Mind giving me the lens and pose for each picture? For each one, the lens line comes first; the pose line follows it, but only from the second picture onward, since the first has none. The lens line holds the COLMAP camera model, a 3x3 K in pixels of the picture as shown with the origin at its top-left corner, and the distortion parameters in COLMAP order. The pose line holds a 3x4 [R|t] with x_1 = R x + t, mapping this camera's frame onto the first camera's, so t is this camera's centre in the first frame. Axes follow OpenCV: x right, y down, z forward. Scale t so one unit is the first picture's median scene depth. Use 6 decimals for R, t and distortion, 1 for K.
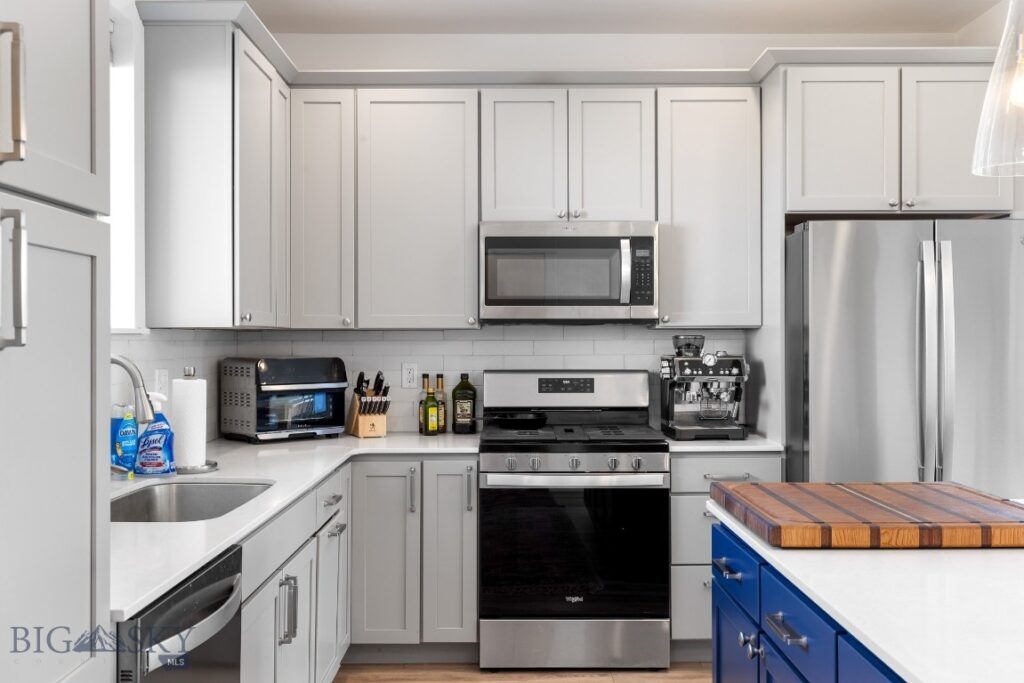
lens RADIAL K [[991.2, 0, 511.0], [0, 991.2, 339.0], [0, 0, 1]] dist [-0.000063, 0.000000]
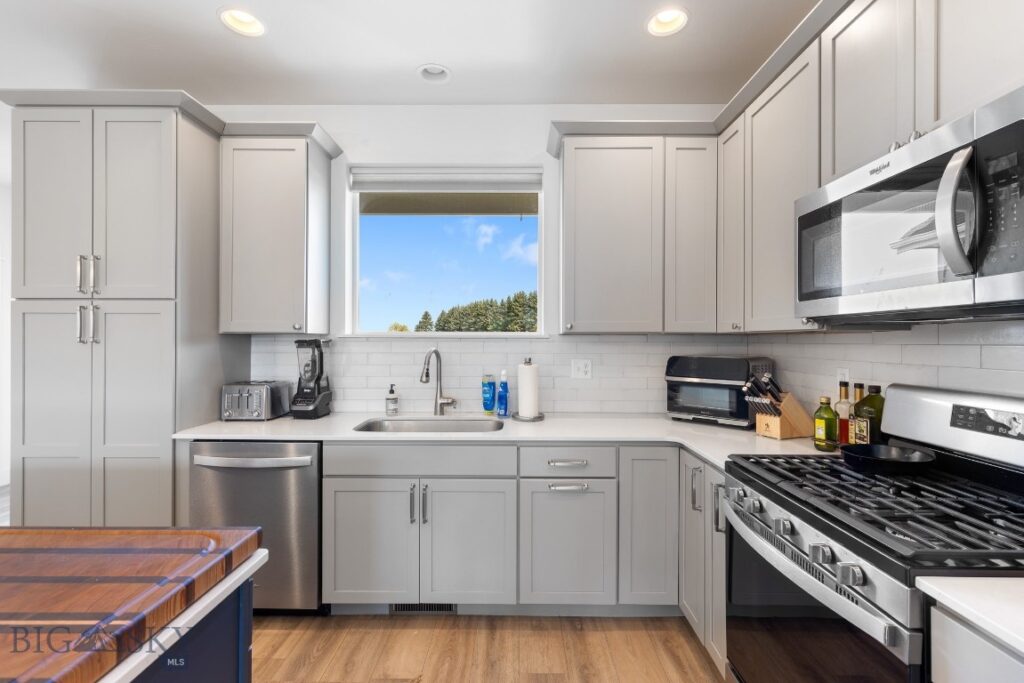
lens RADIAL K [[461.9, 0, 511.9], [0, 461.9, 340.6], [0, 0, 1]] dist [0.007982, -0.000724]
pose [[-0.017979, 0.001923, -0.999837, 0.353992], [-0.005237, 0.999984, 0.002018, -0.000995], [0.999825, 0.005272, -0.017969, 0.750847]]
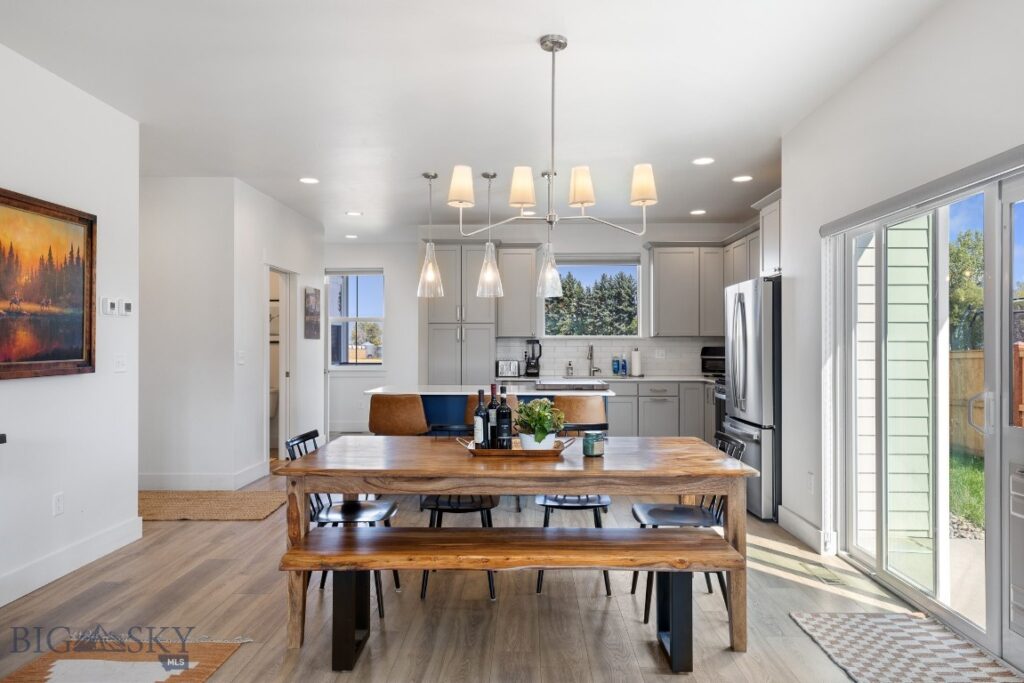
lens RADIAL K [[658.0, 0, 515.8], [0, 658.0, 342.6], [0, 0, 1]] dist [0.006540, 0.001086]
pose [[-0.025640, 0.001059, -0.999671, 1.582559], [-0.001301, 0.999999, 0.001092, 0.006181], [0.999670, 0.001329, -0.025638, 0.474777]]
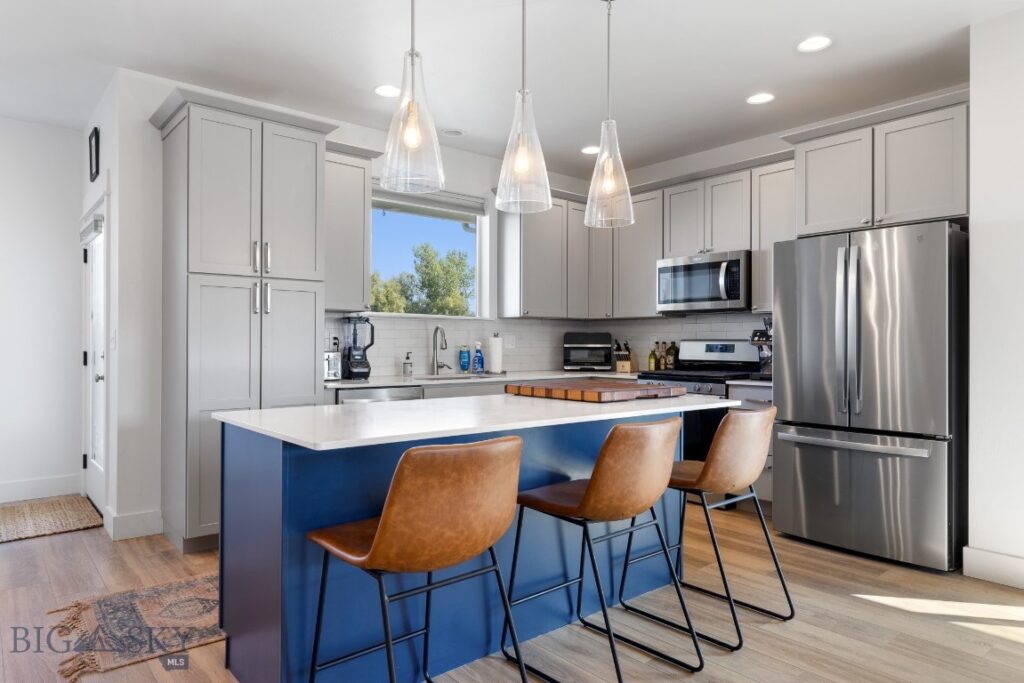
lens RADIAL K [[637.2, 0, 512.9], [0, 637.2, 342.2], [0, 0, 1]] dist [0.007211, -0.000154]
pose [[0.642720, 0.004351, -0.766089, 0.712836], [-0.006874, 0.999976, -0.000088, 0.040652], [0.766071, 0.005322, 0.642734, 0.001023]]
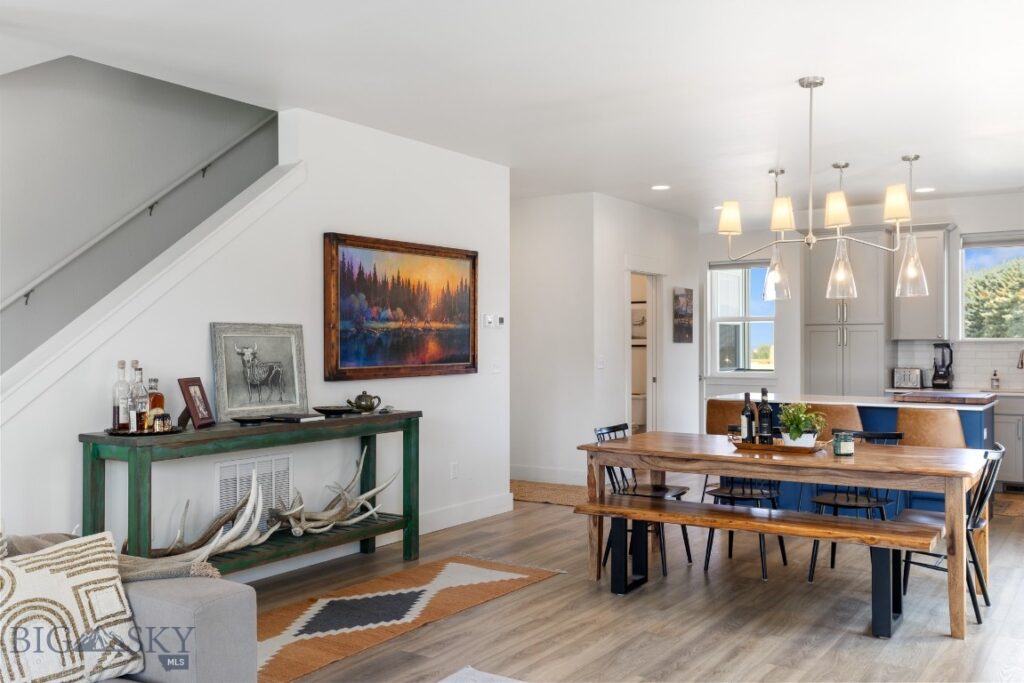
lens RADIAL K [[926.0, 0, 515.3], [0, 926.0, 346.6], [0, 0, 1]] dist [0.007272, -0.004782]
pose [[-0.554984, 0.007174, -0.831830, 2.009027], [0.002274, 0.999972, 0.007107, -0.008739], [0.831858, 0.002053, -0.554985, 0.832007]]
